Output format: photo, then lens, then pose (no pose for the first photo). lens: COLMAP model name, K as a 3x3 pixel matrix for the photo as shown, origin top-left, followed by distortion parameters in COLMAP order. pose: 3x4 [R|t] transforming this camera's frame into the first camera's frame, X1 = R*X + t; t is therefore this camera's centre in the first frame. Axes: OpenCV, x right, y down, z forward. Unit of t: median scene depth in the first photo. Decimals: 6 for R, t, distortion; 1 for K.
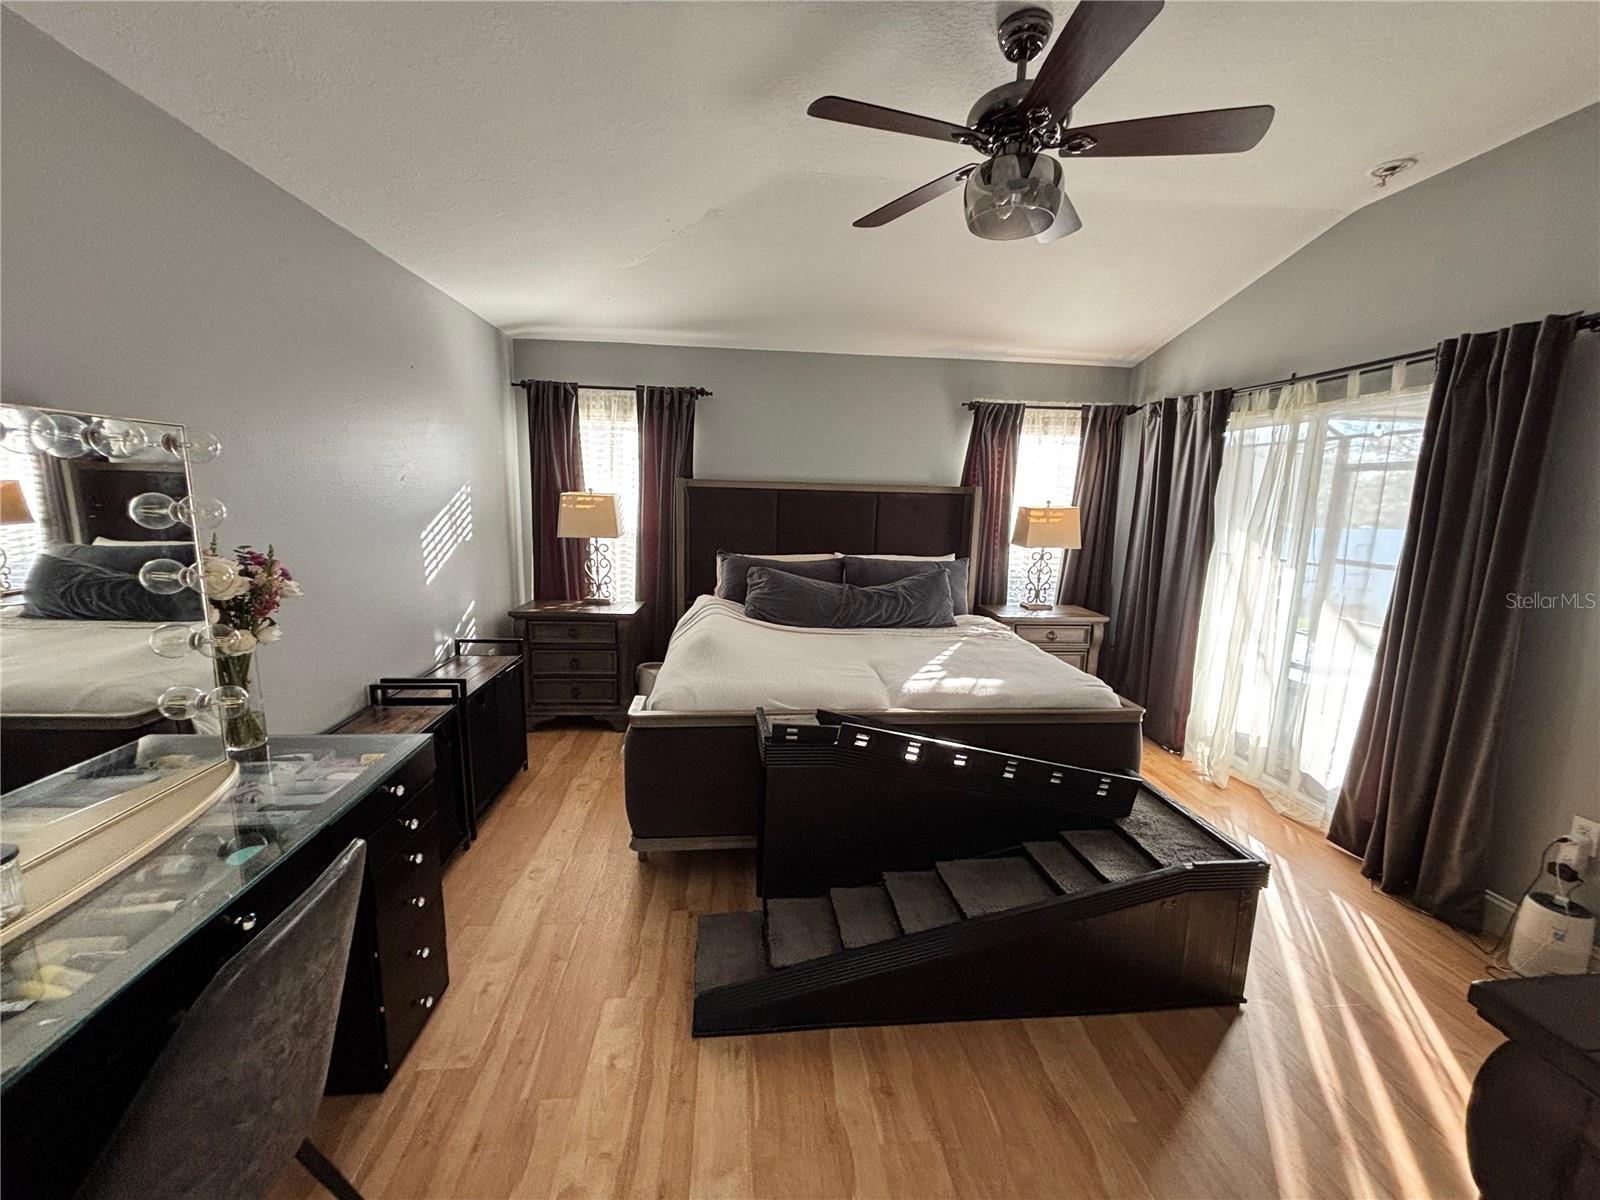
lens RADIAL K [[642.6, 0, 804.4], [0, 642.6, 604.1], [0, 0, 1]] dist [-0.003600, -0.000518]
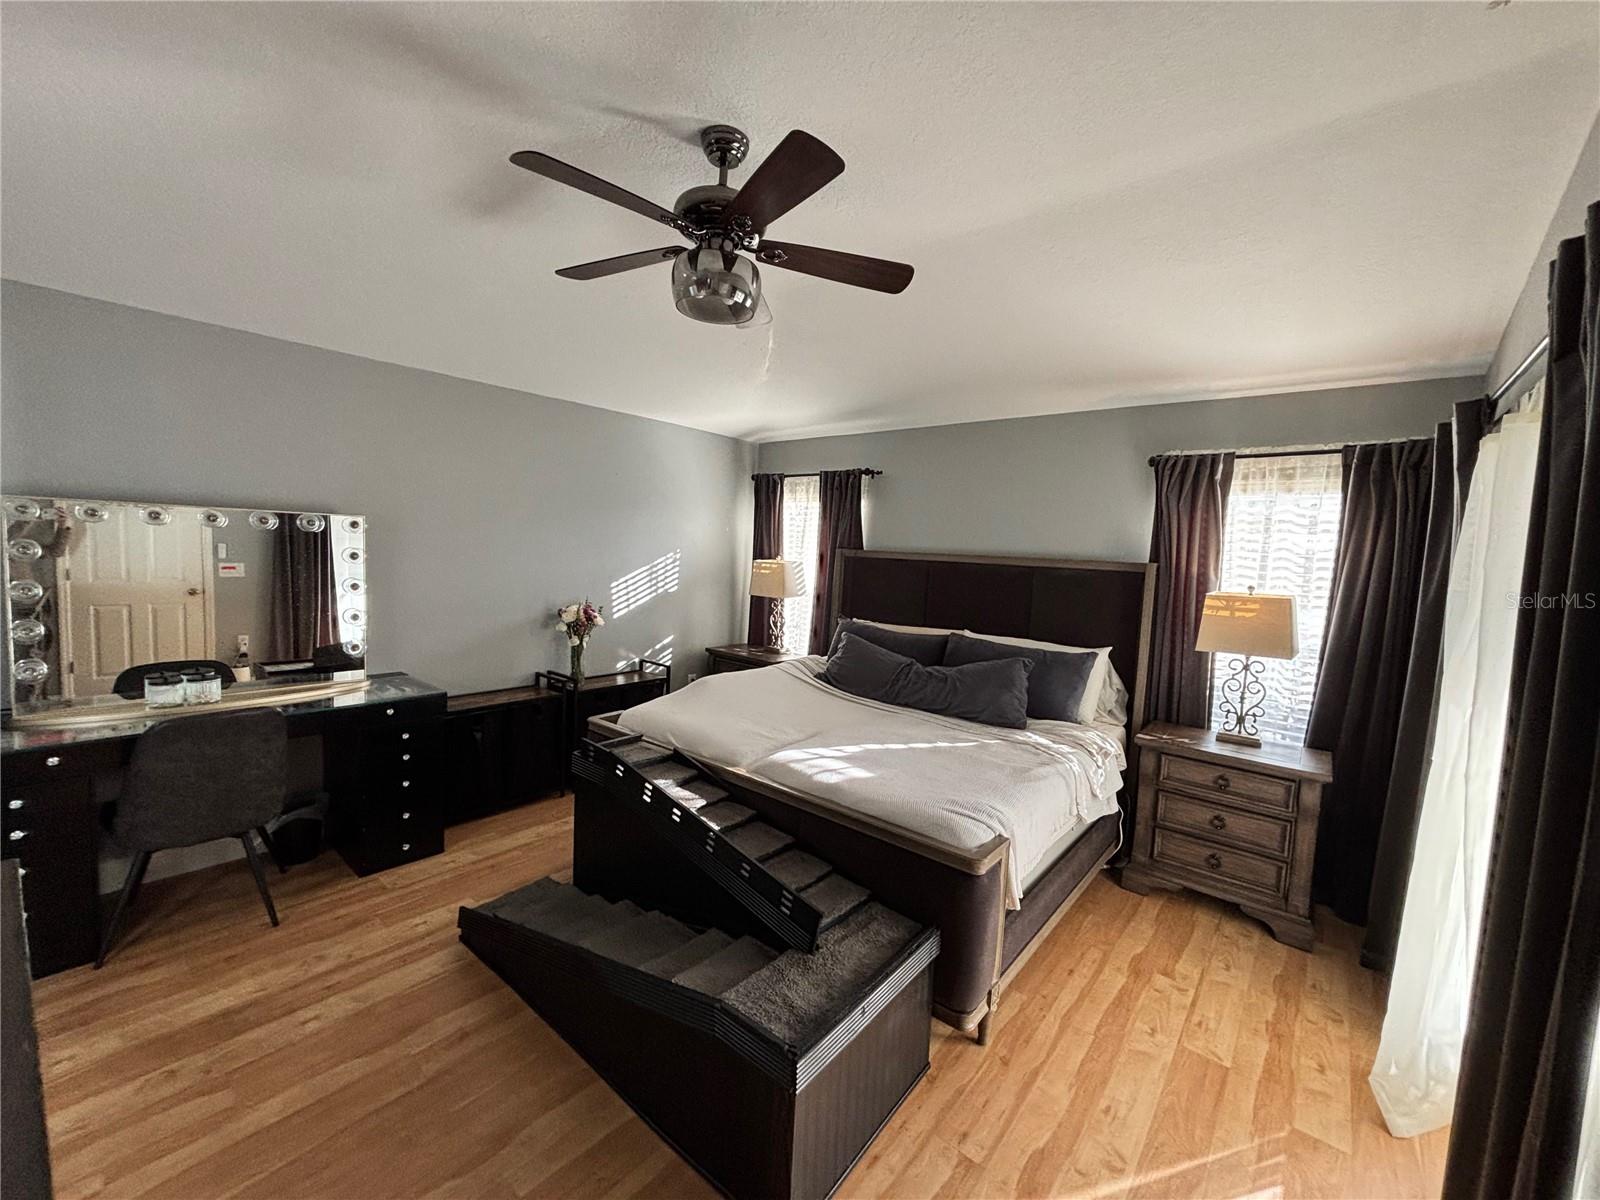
lens RADIAL K [[642.6, 0, 804.4], [0, 642.6, 604.1], [0, 0, 1]] dist [-0.003600, -0.000518]
pose [[0.700323, 0.068768, -0.710506, 0.568234], [-0.153095, 0.986657, -0.055406, -0.032330], [0.697215, 0.147577, 0.701507, 0.196560]]
